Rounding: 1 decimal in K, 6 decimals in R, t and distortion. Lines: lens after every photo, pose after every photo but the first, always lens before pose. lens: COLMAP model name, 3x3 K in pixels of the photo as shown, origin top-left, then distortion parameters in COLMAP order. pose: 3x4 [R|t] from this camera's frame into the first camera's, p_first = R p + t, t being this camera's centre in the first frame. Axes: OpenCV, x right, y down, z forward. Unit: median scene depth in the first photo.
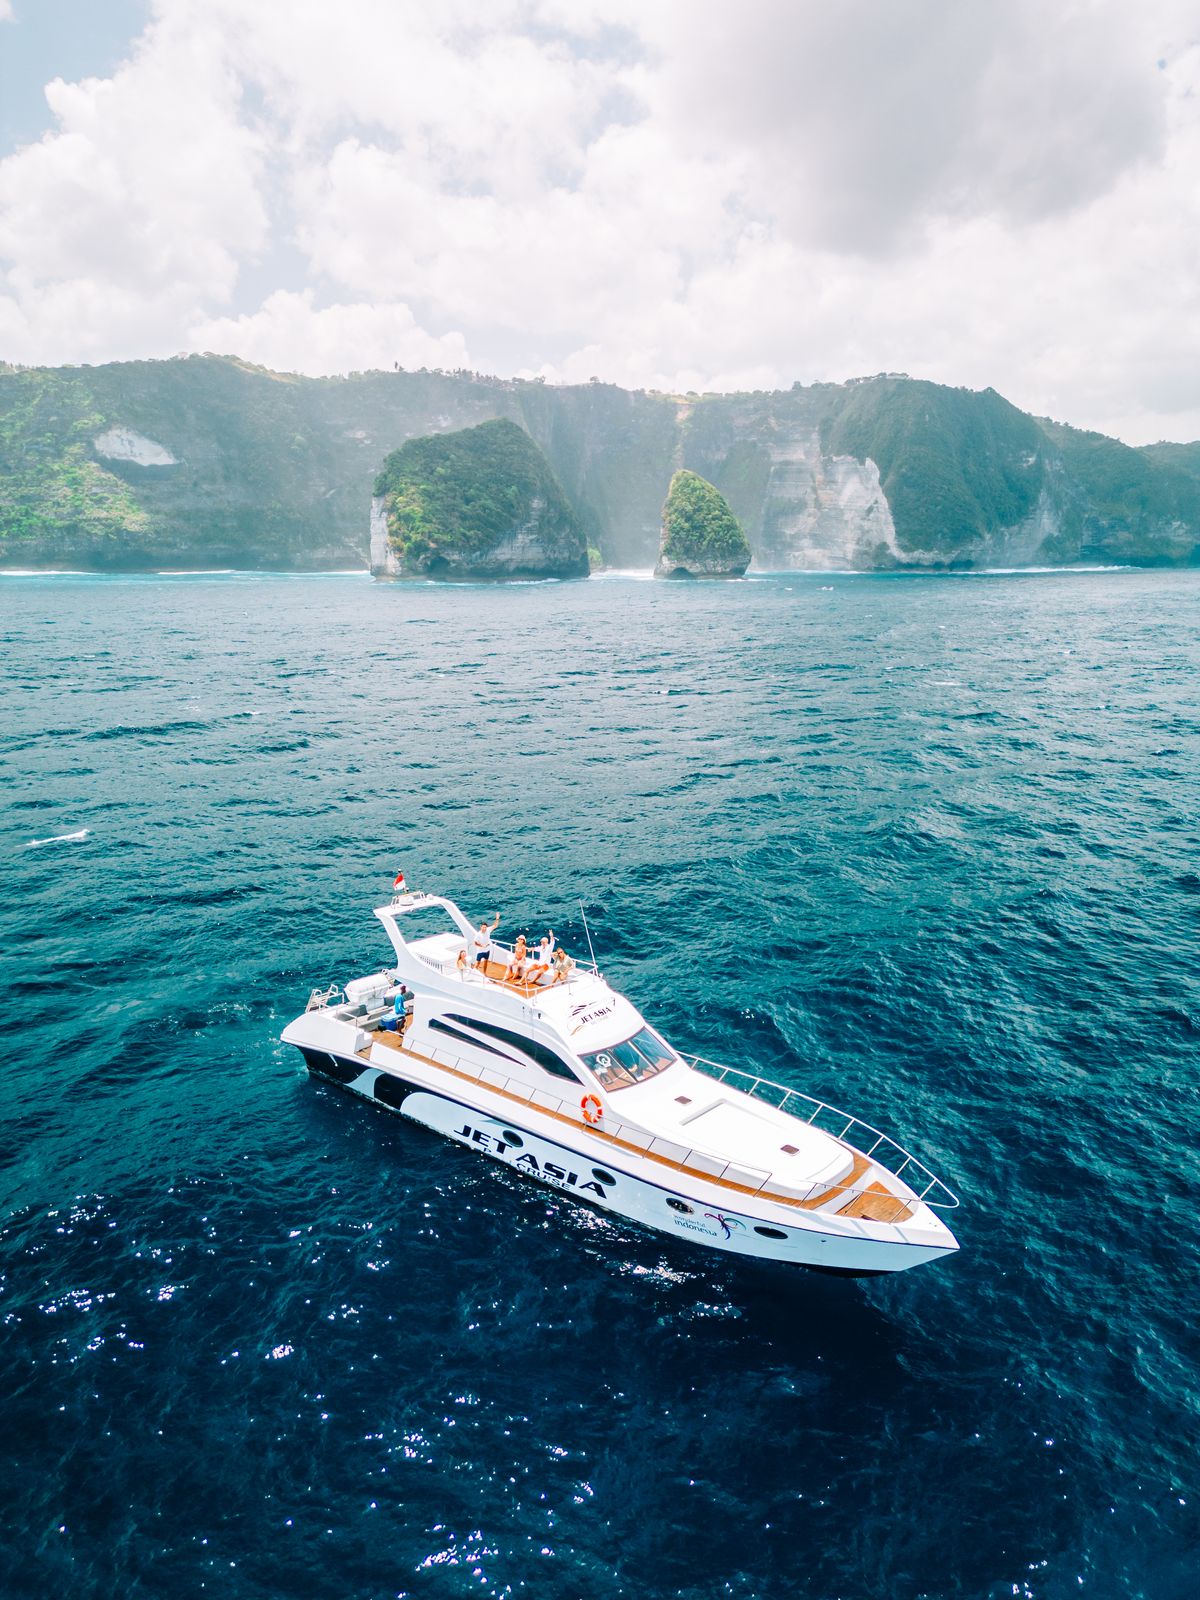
lens RADIAL K [[1097.4, 0, 607.1], [0, 1097.4, 809.9], [0, 0, 1]] dist [0.036598, -0.038889]
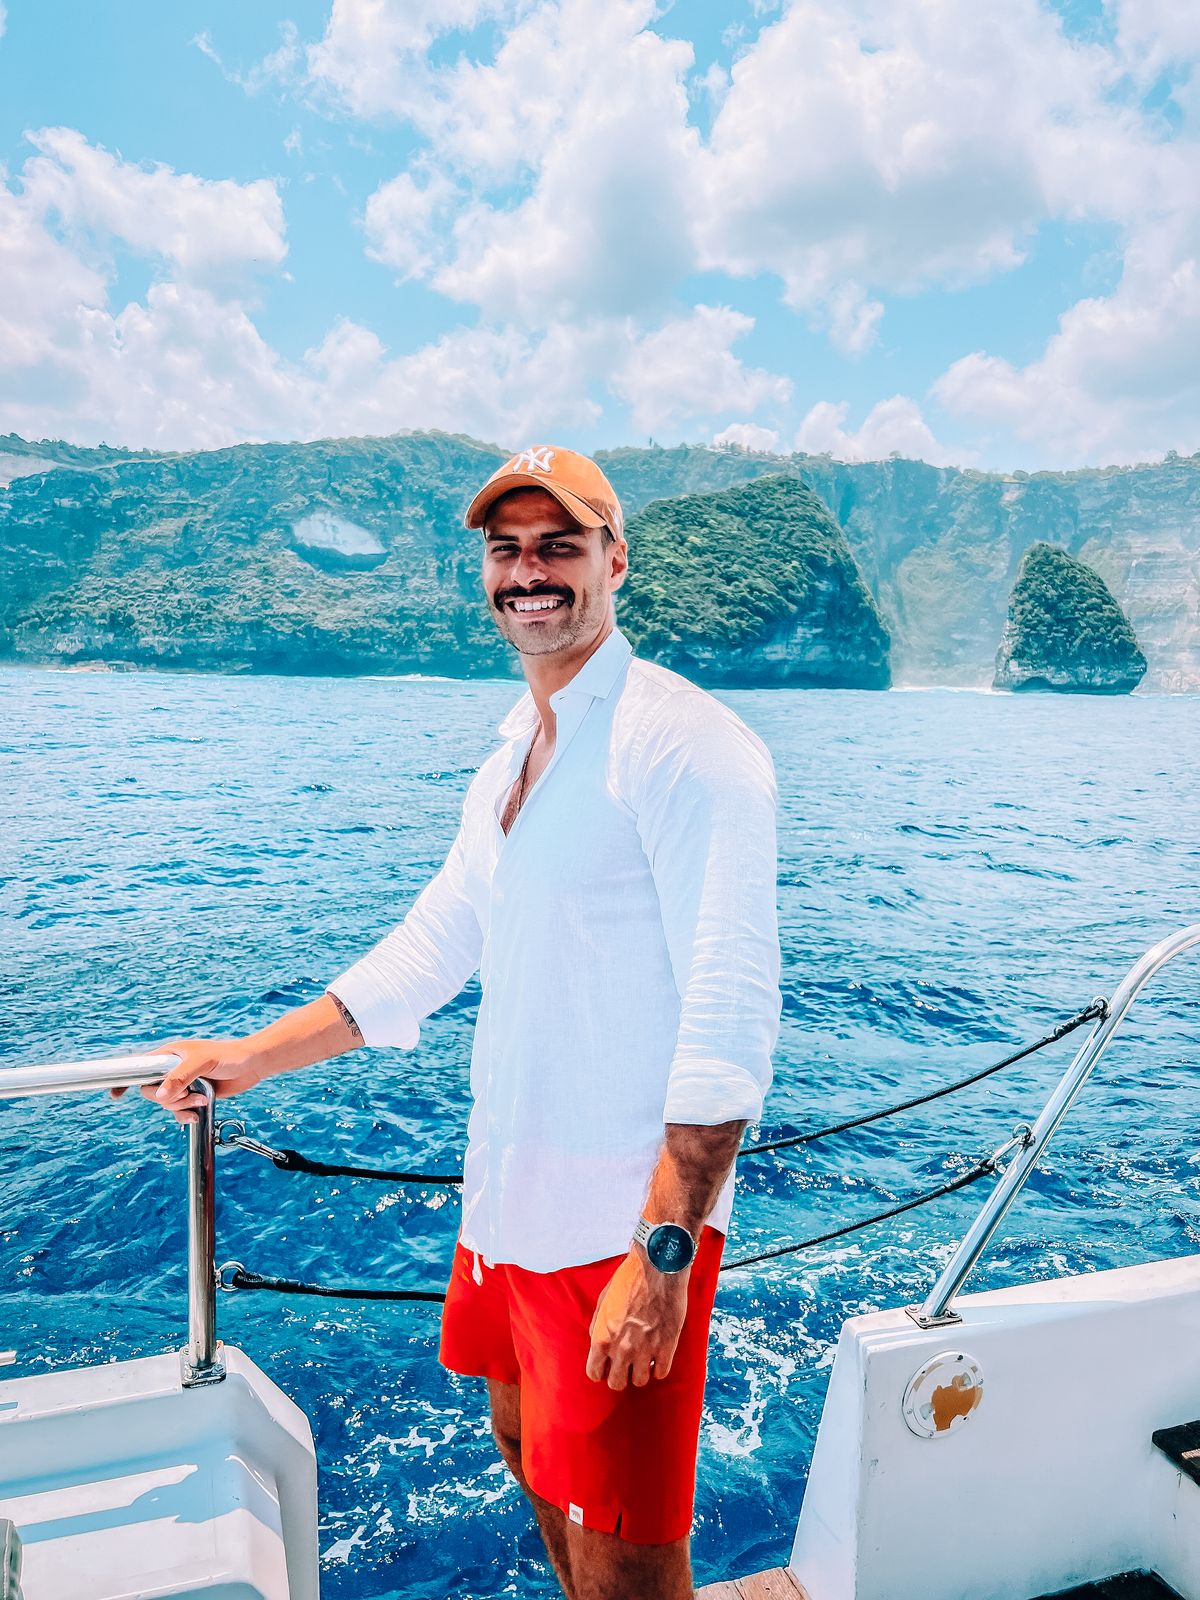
lens RADIAL K [[1189.0, 0, 592.5], [0, 1189.0, 806.8], [0, 0, 1]] dist [0.032770, -0.009545]
pose [[0.973357, 0.041950, -0.225423, -0.025085], [-0.069602, 0.990789, -0.116158, -0.030089], [0.218474, 0.128753, 0.967312, 0.195312]]
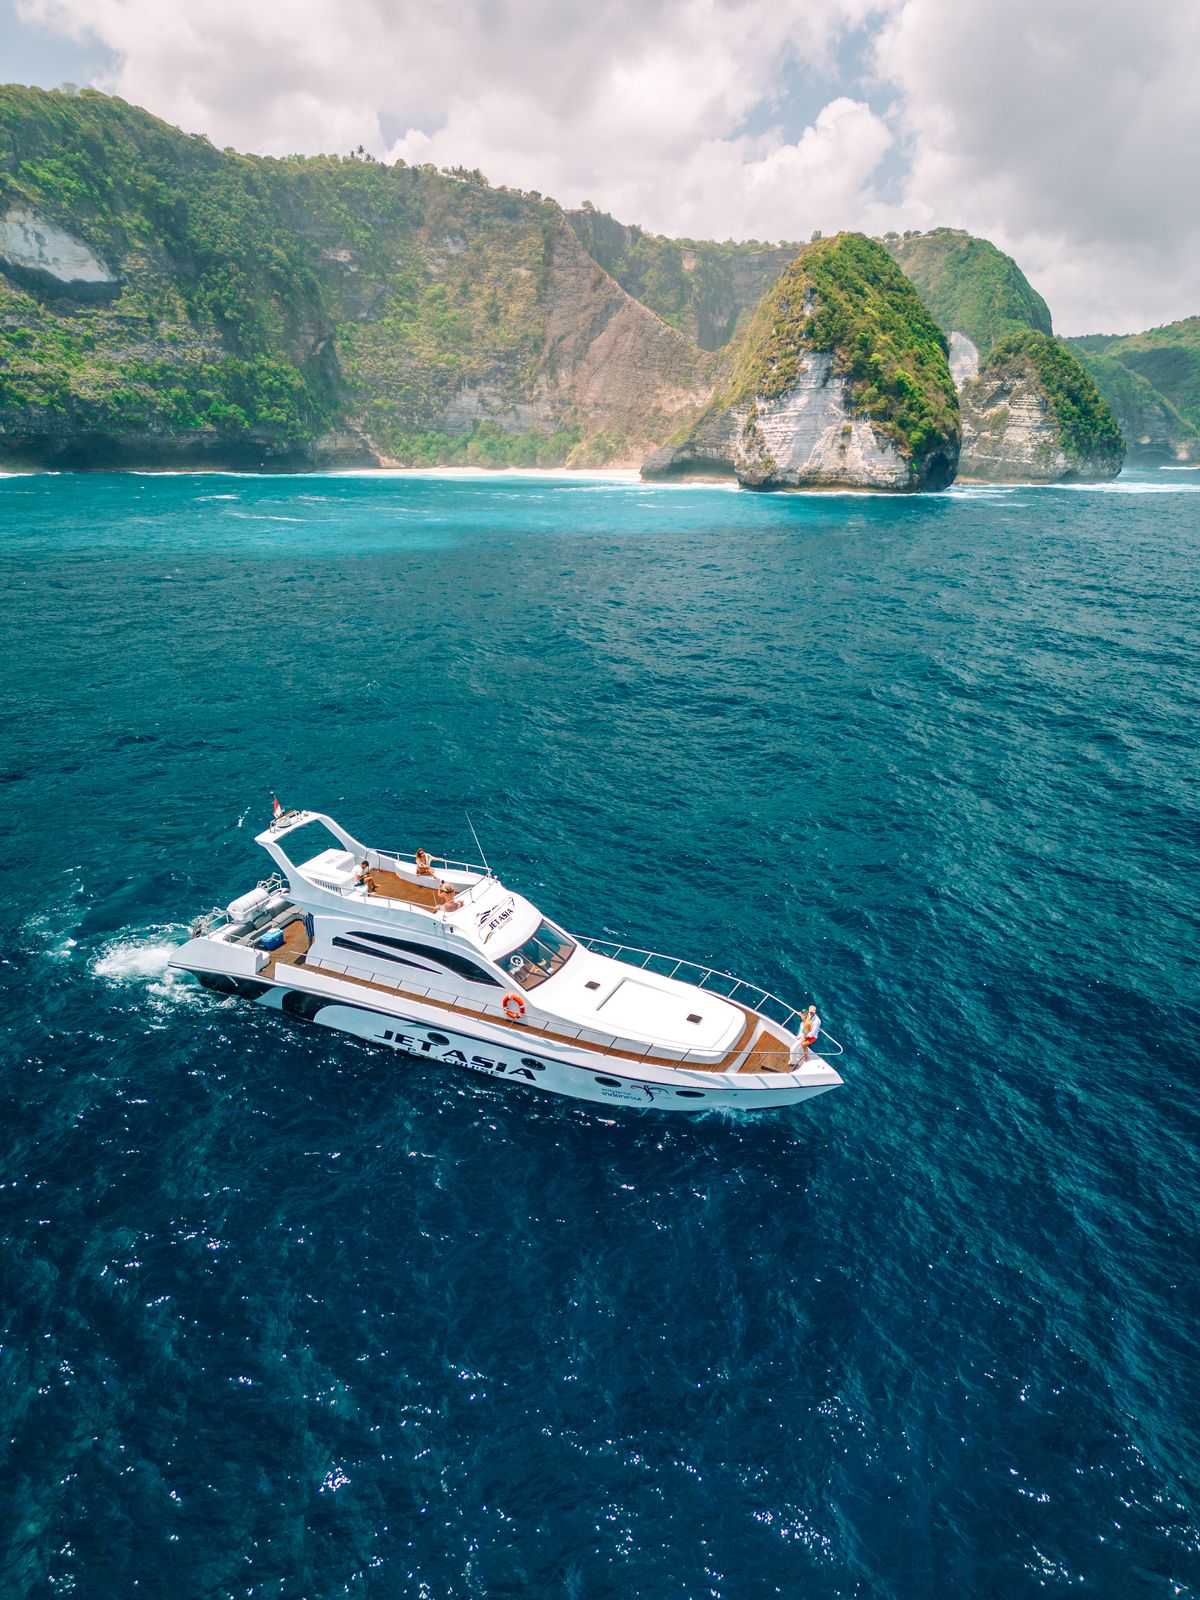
lens RADIAL K [[1097.4, 0, 609.2], [0, 1097.4, 794.1], [0, 0, 1]] dist [0.036598, -0.038889]
pose [[0.914421, -0.112831, 0.388719, -0.434896], [0.080575, 0.991883, 0.098364, -0.087721], [-0.396663, -0.058625, 0.916091, 0.370015]]
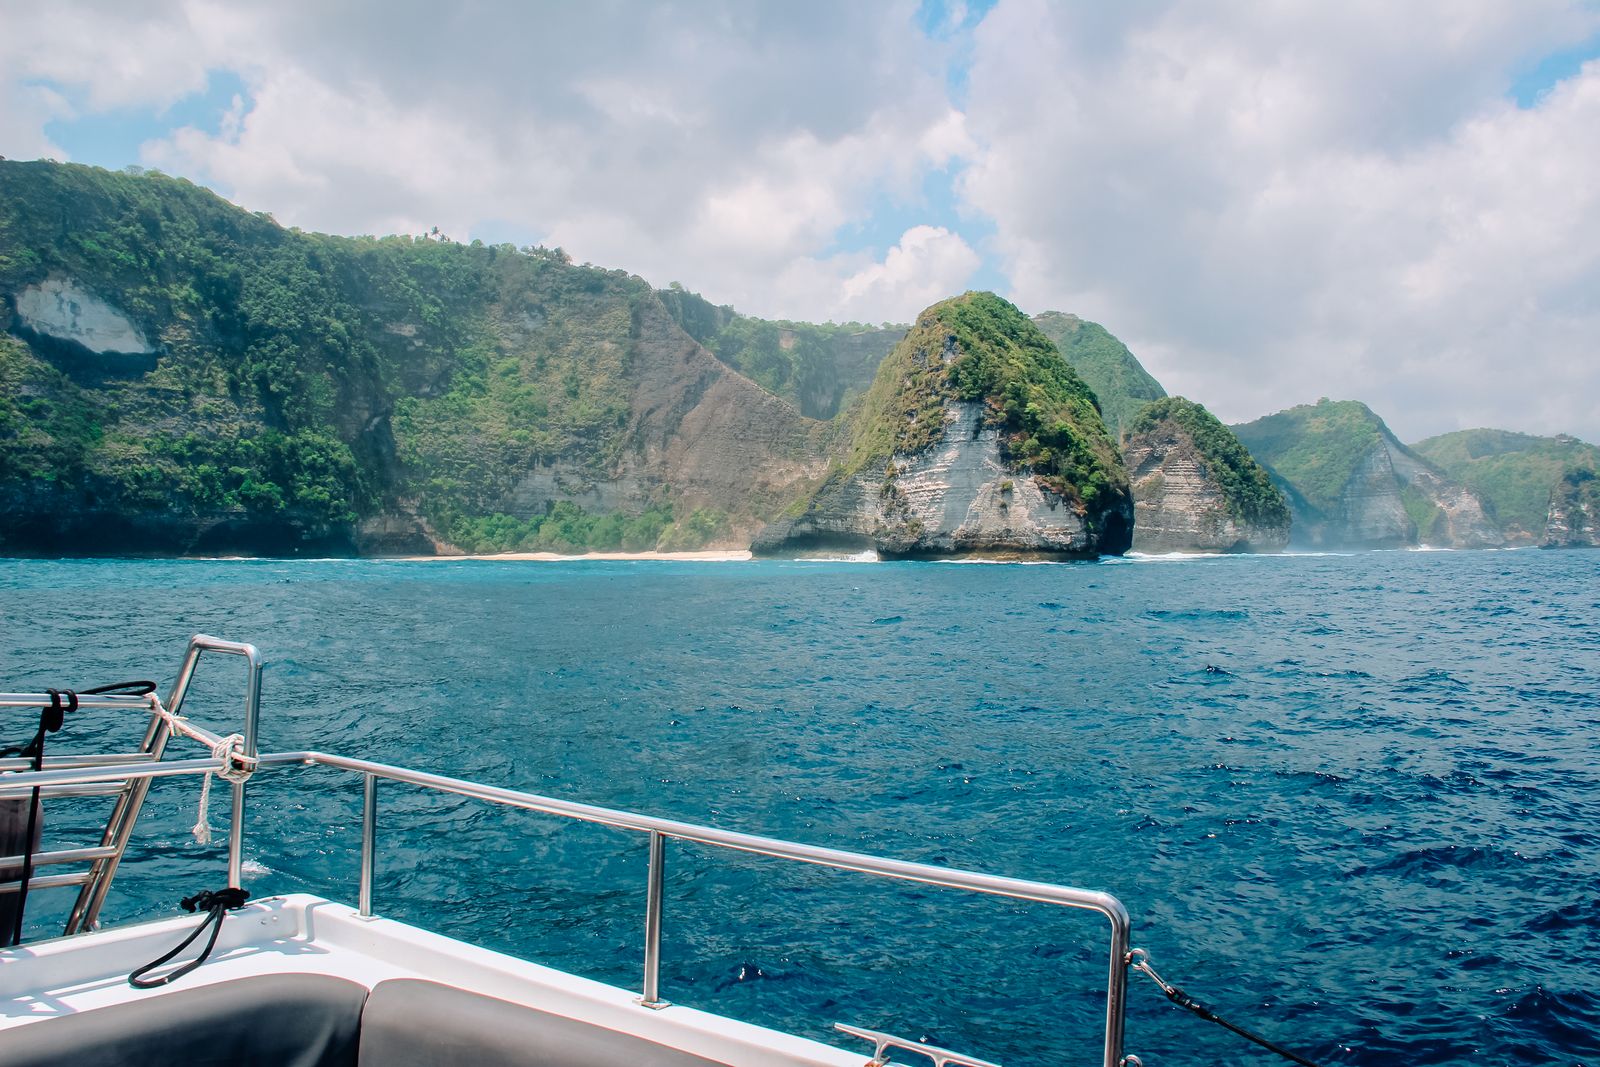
lens RADIAL K [[1283.2, 0, 806.6], [0, 1283.2, 528.7], [0, 0, 1]] dist [-0.166902, 0.086054]
pose [[0.873127, 0.003496, 0.487480, -0.427740], [0.114357, 0.970602, -0.211787, -0.083969], [-0.473889, 0.240664, 0.847059, 0.418121]]
